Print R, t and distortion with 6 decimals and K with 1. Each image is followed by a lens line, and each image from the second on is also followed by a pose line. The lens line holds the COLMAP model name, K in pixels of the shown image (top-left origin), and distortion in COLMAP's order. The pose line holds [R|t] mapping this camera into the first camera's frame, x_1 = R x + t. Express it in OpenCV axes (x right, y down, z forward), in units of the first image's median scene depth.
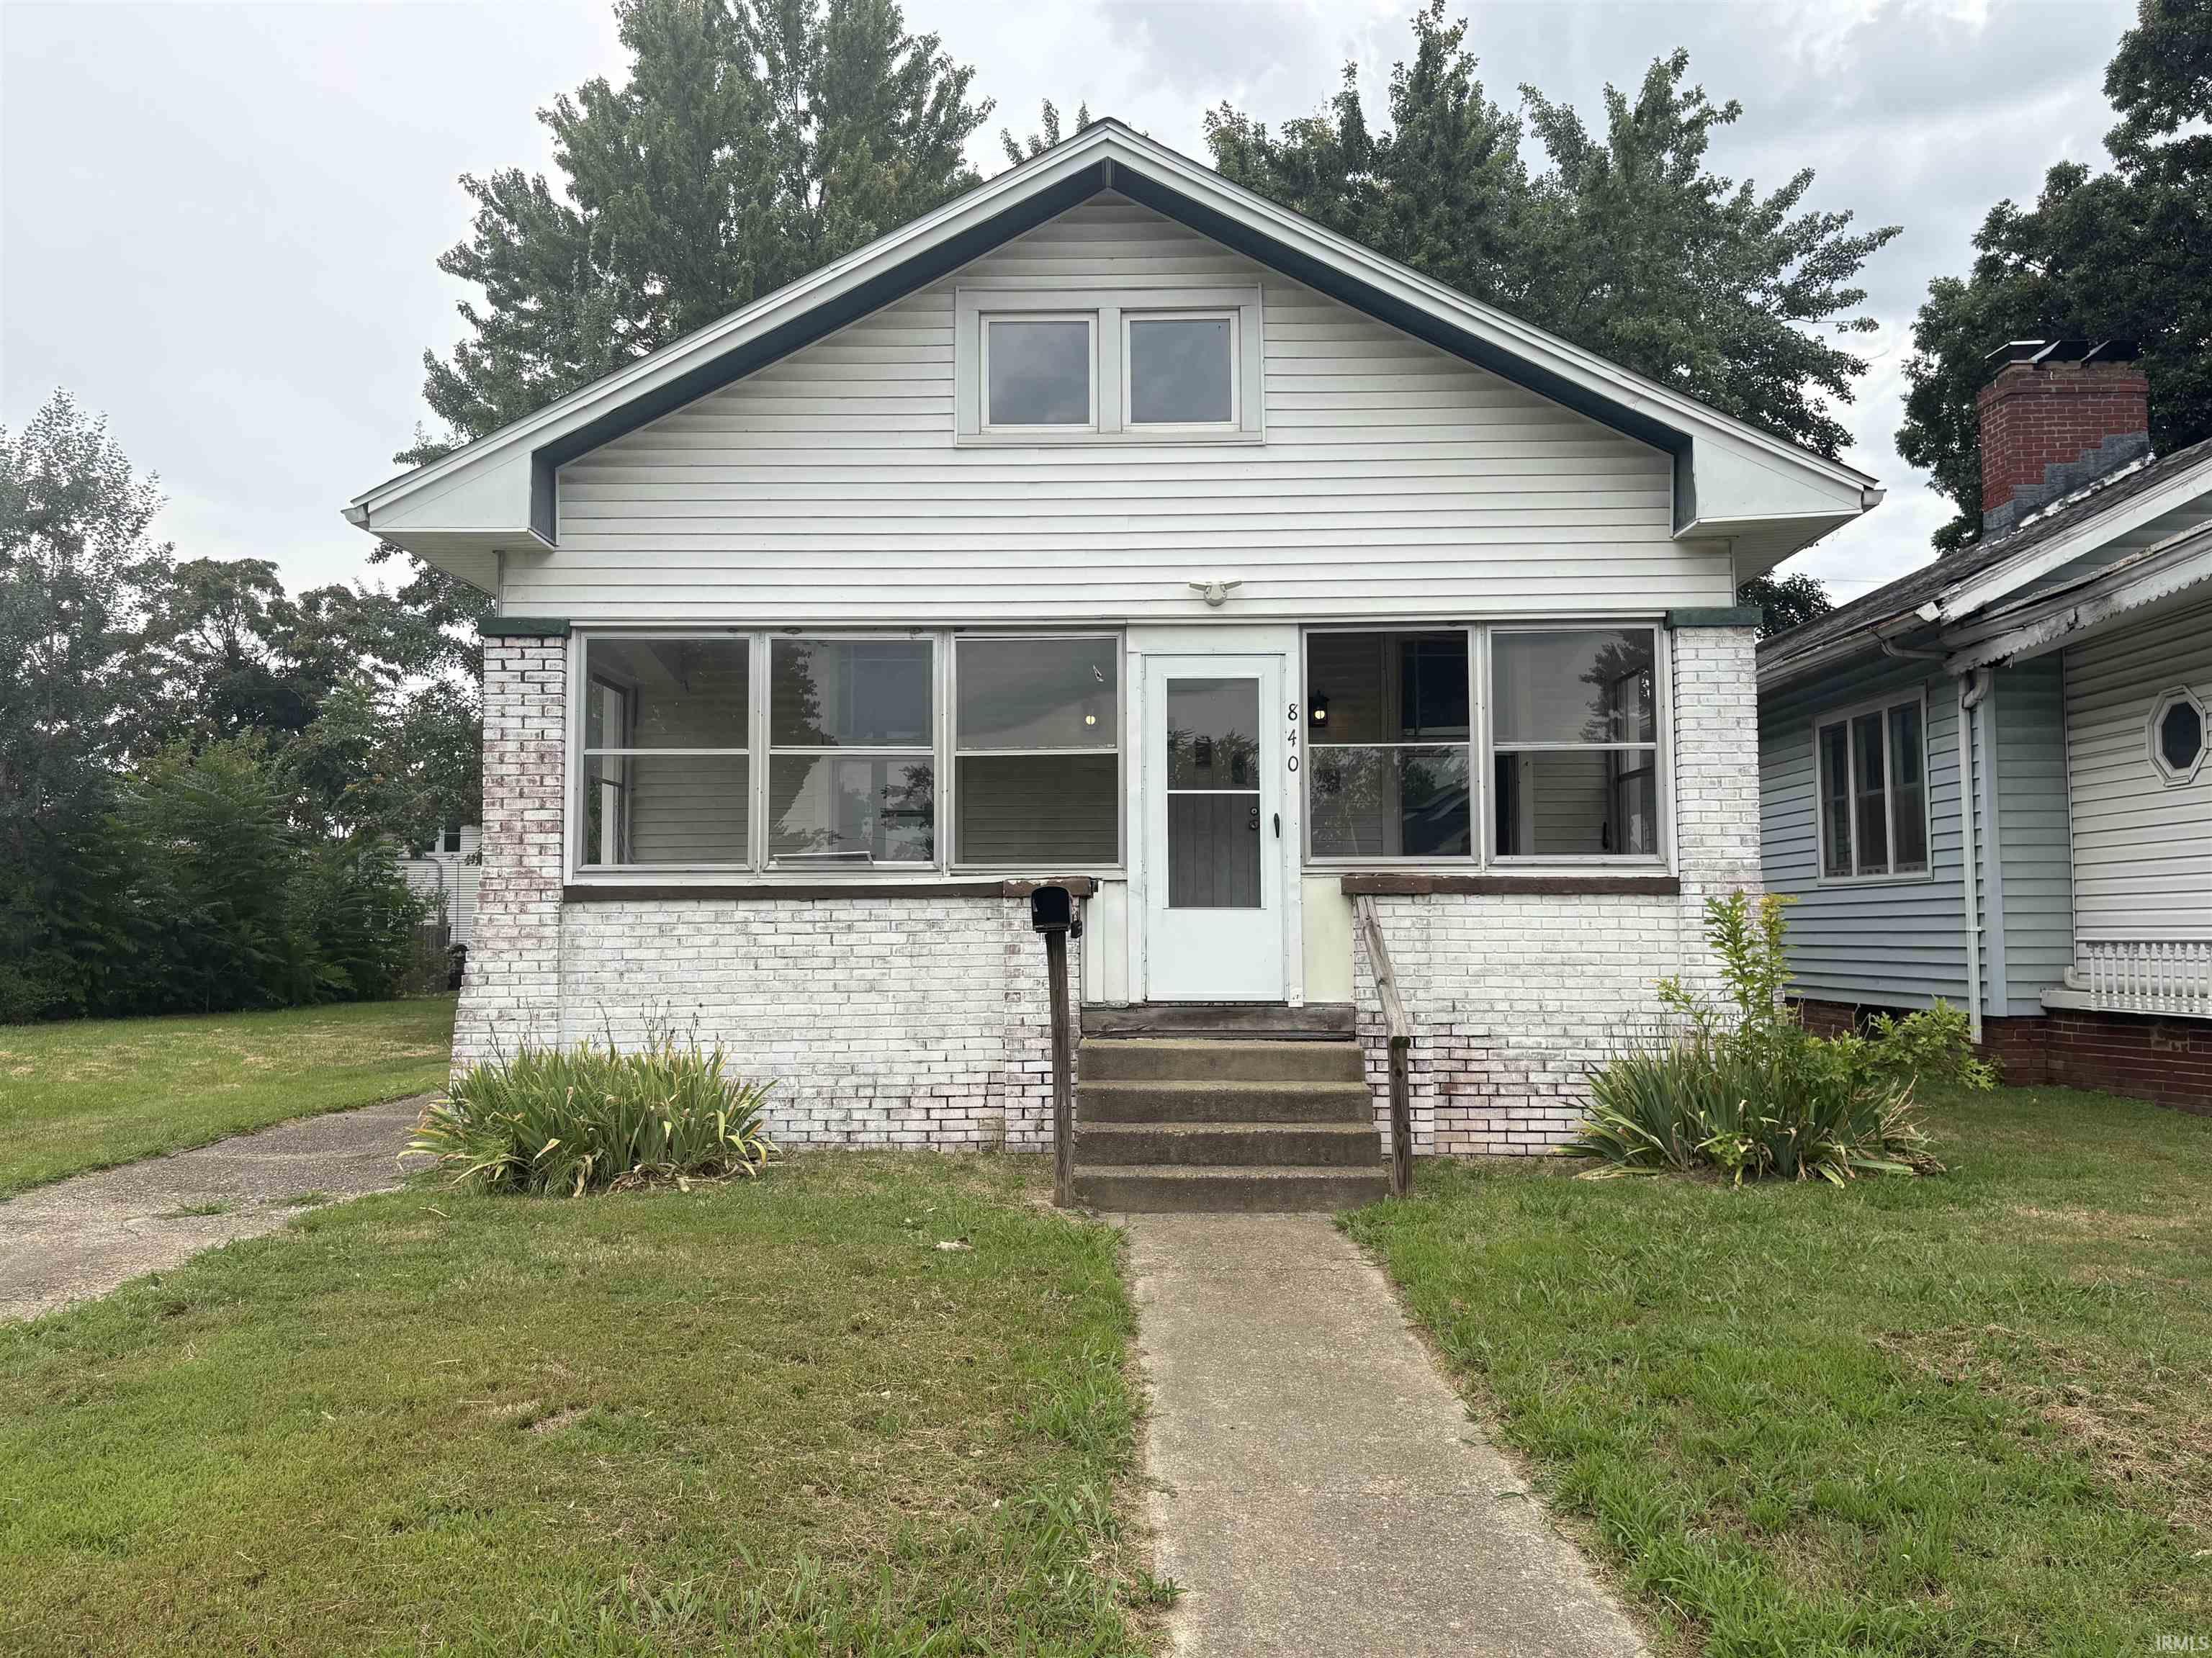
lens RADIAL K [[1709.9, 0, 1106.0], [0, 1709.9, 829.0], [0, 0, 1]] dist [0.095113, -0.191805]
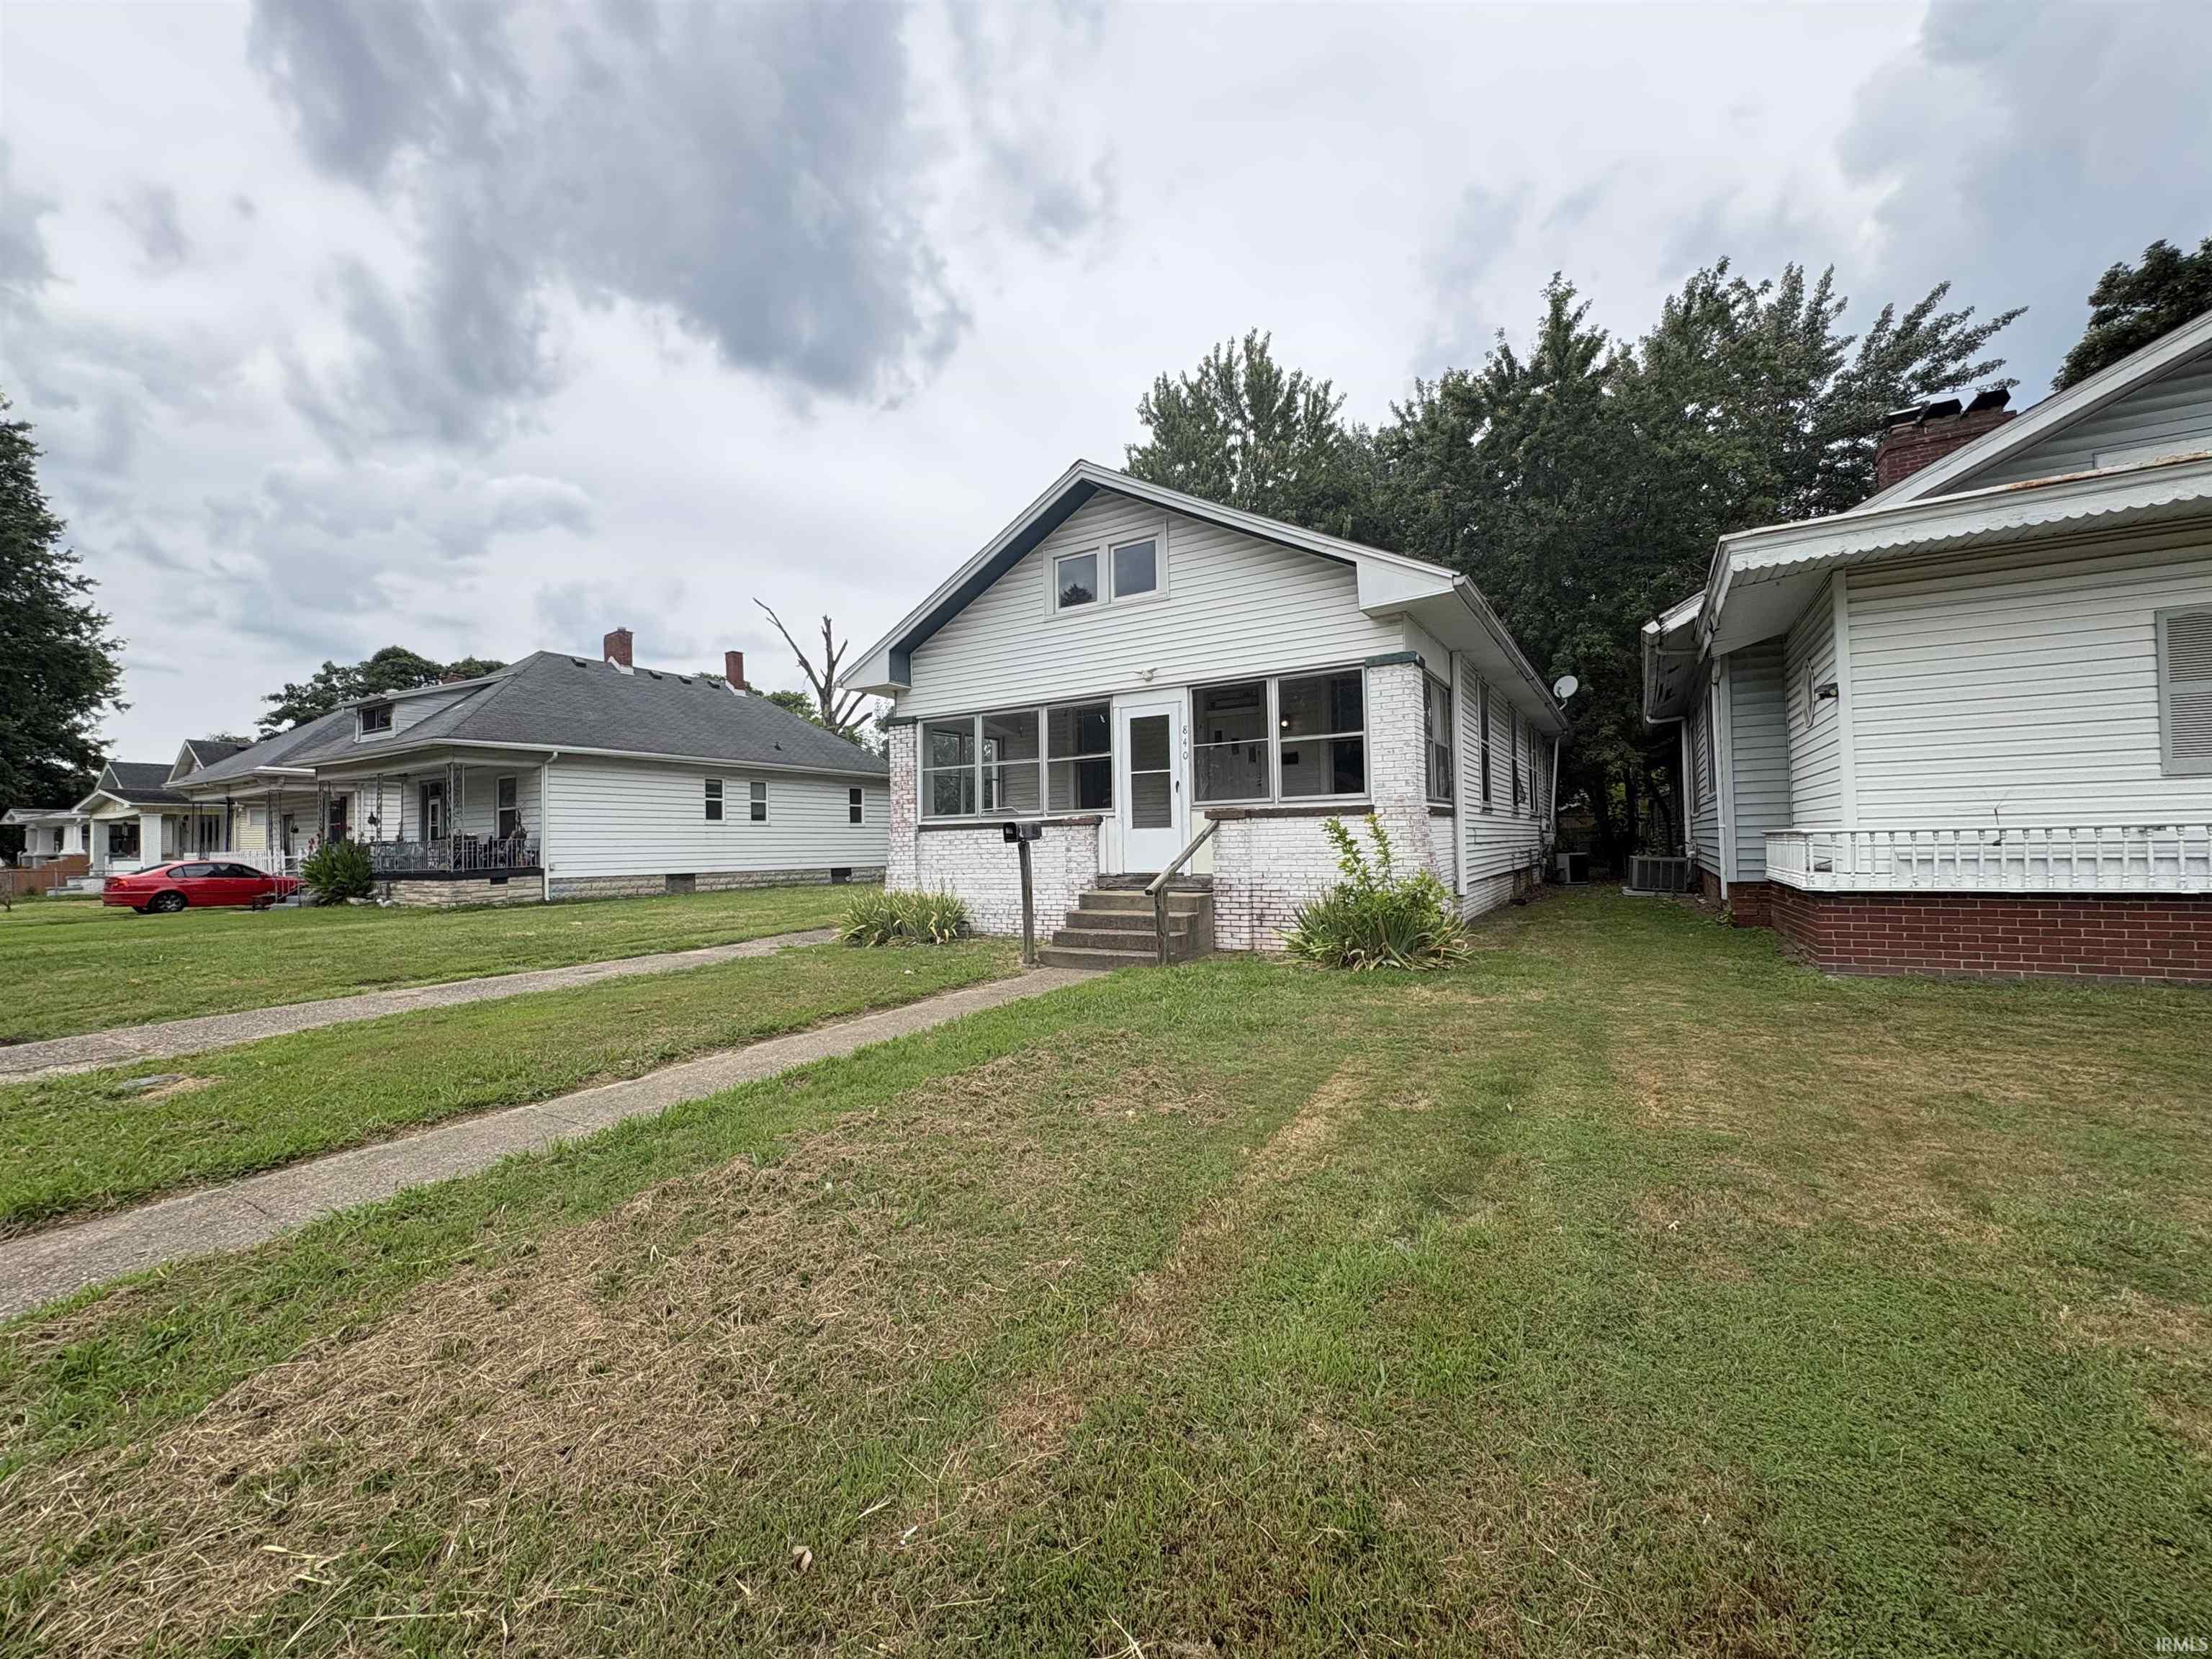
lens RADIAL K [[873.4, 0, 1106.0], [0, 873.4, 829.5], [0, 0, 1]] dist [0.000522, 0.000109]
pose [[0.865400, -0.023194, -0.500544, 0.513914], [0.049186, 0.998036, 0.038792, 0.004042], [0.498662, -0.058190, 0.864841, 0.054953]]
